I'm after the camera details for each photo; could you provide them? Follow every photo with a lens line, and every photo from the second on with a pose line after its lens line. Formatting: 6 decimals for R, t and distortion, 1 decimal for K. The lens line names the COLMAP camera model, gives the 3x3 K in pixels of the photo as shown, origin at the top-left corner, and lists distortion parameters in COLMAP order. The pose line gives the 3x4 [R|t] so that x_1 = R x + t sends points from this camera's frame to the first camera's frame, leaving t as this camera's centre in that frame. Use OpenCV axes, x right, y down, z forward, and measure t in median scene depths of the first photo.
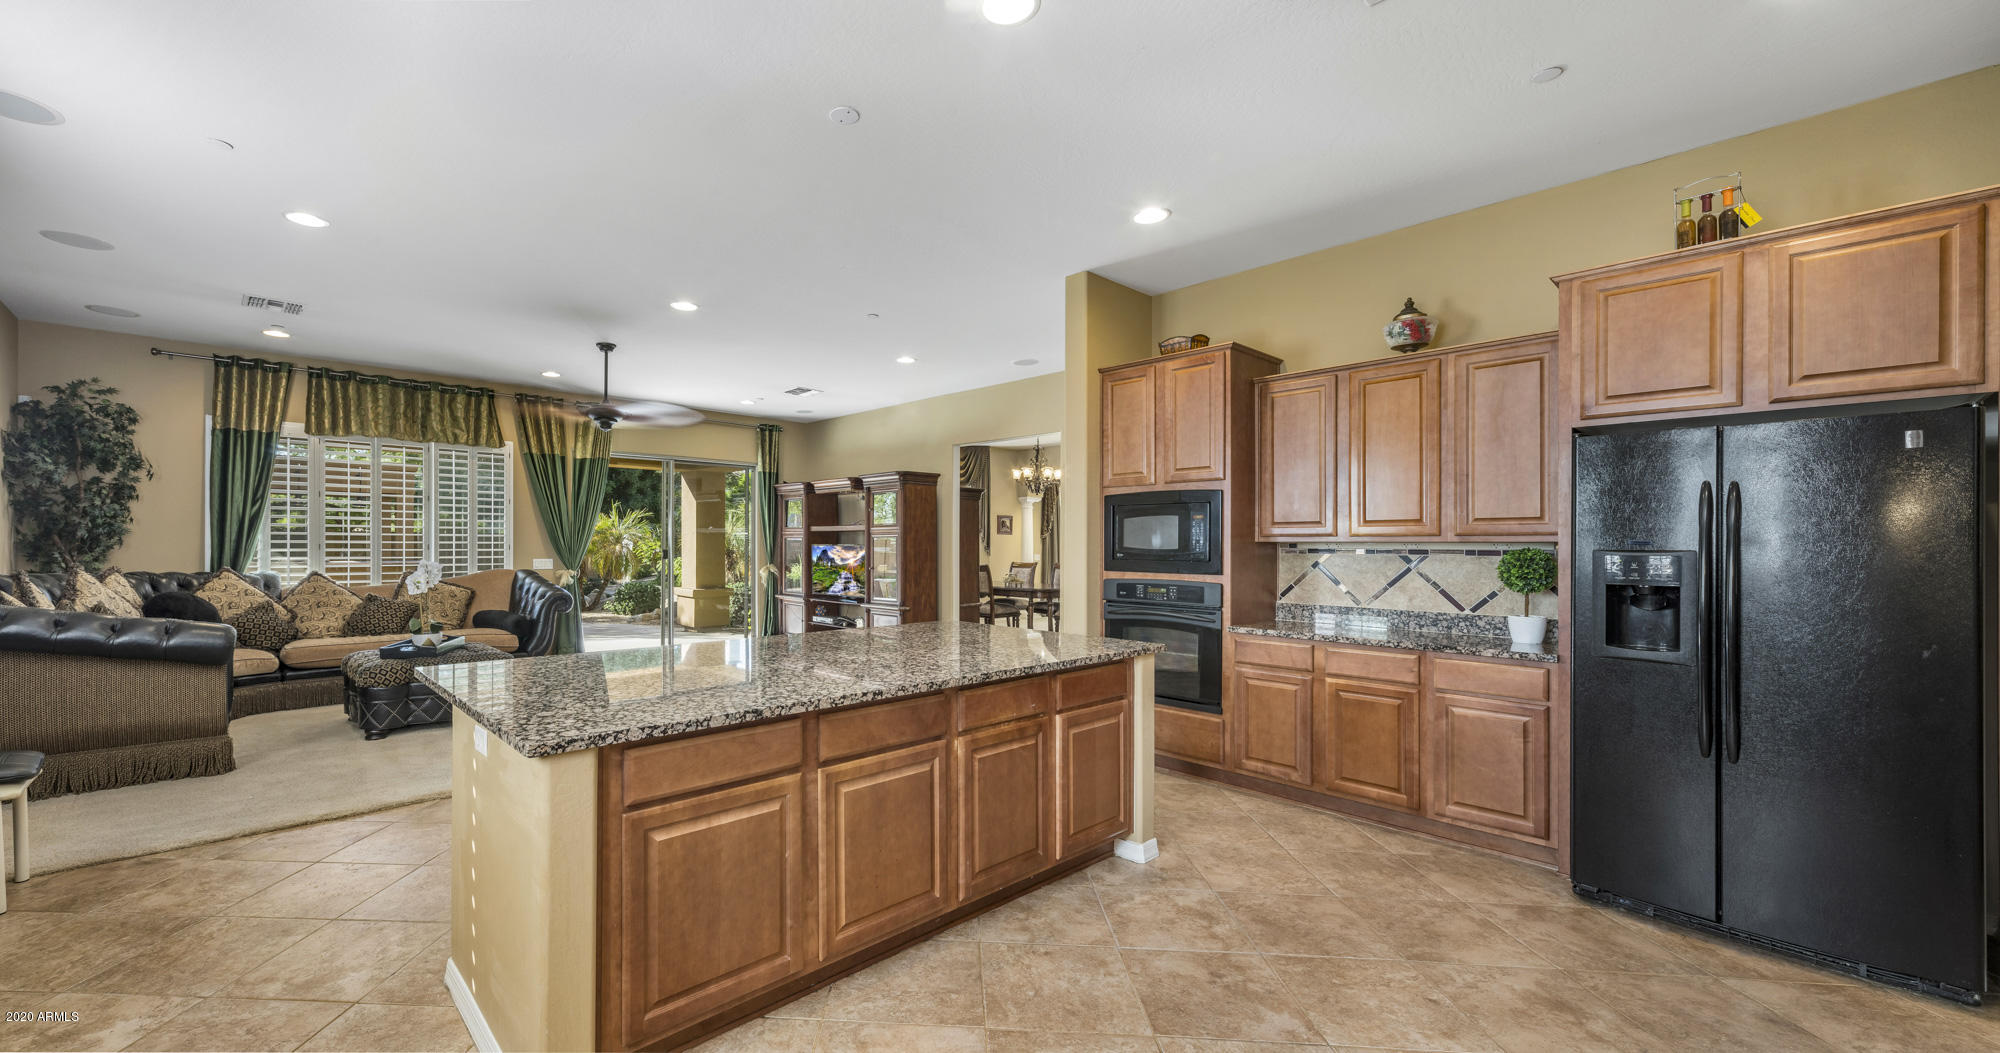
lens RADIAL K [[965.8, 0, 980.5], [0, 965.8, 541.9], [0, 0, 1]] dist [0.000517, -0.000245]
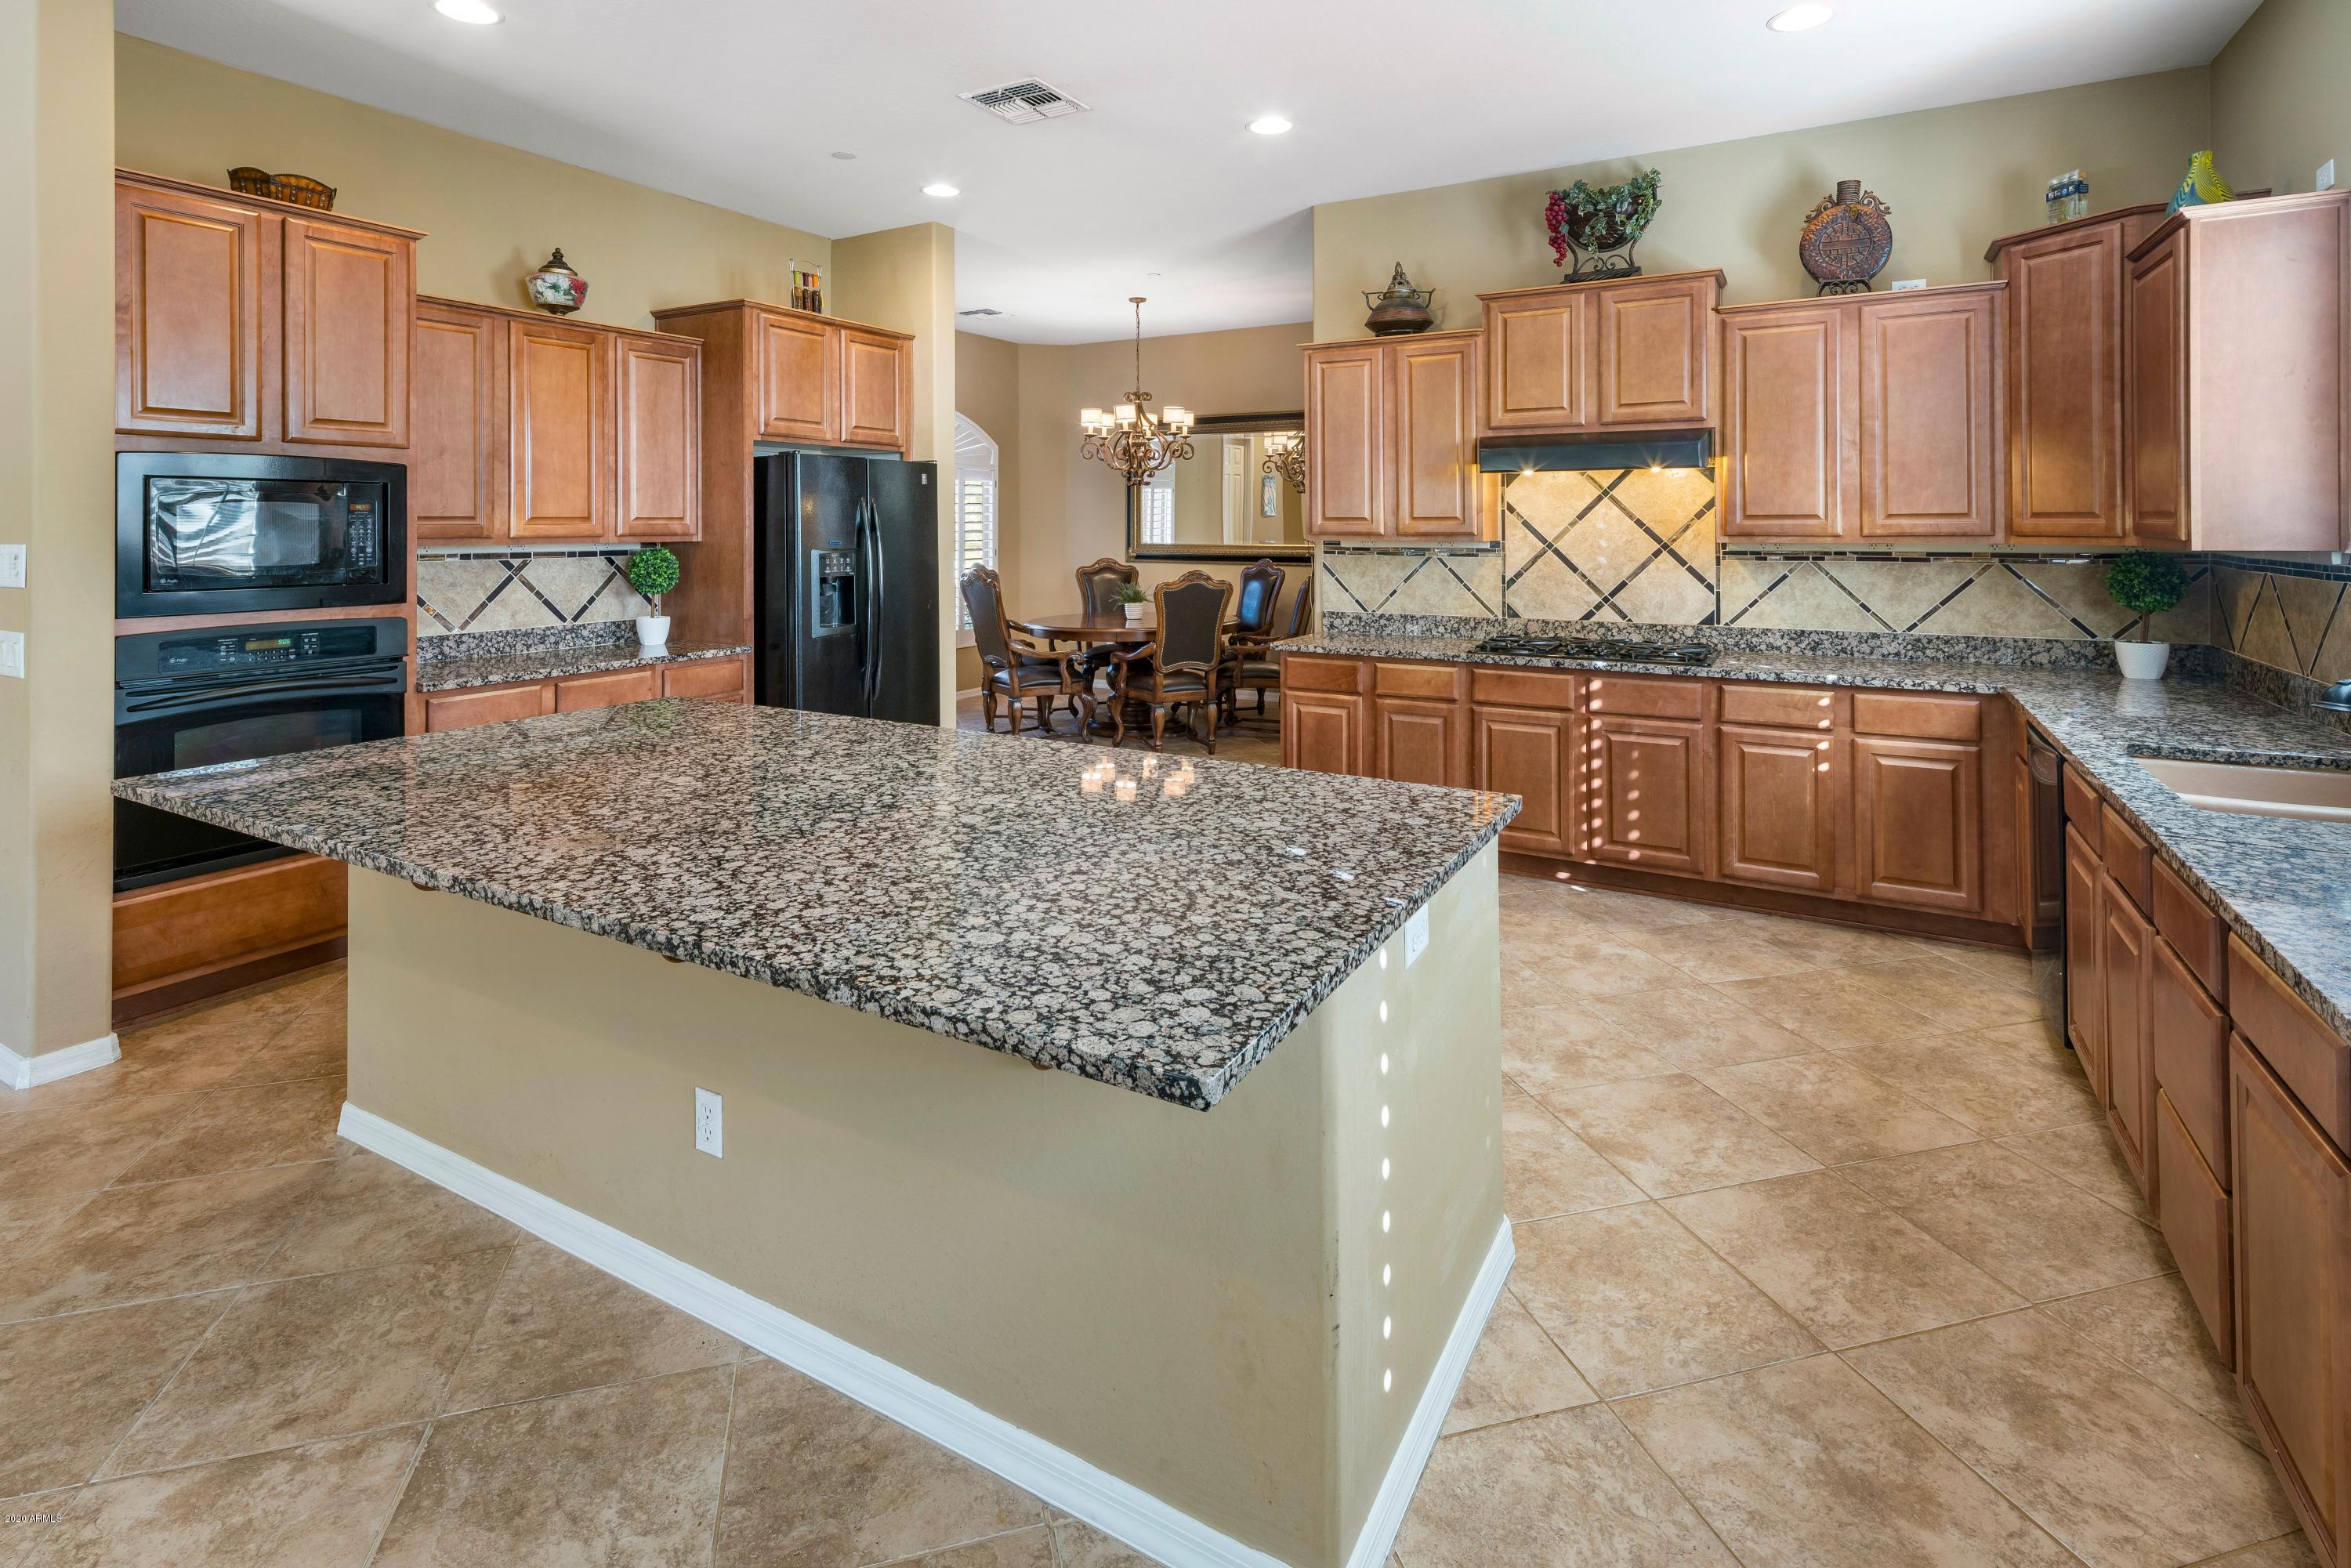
lens RADIAL K [[1161.6, 0, 1142.1], [0, 1161.6, 524.8], [0, 0, 1]] dist [0.010532, -0.002739]
pose [[-0.323415, -0.007274, 0.946229, -0.256753], [-0.002046, 0.999973, 0.006988, -0.009202], [-0.946255, 0.000324, -0.323421, 0.335789]]
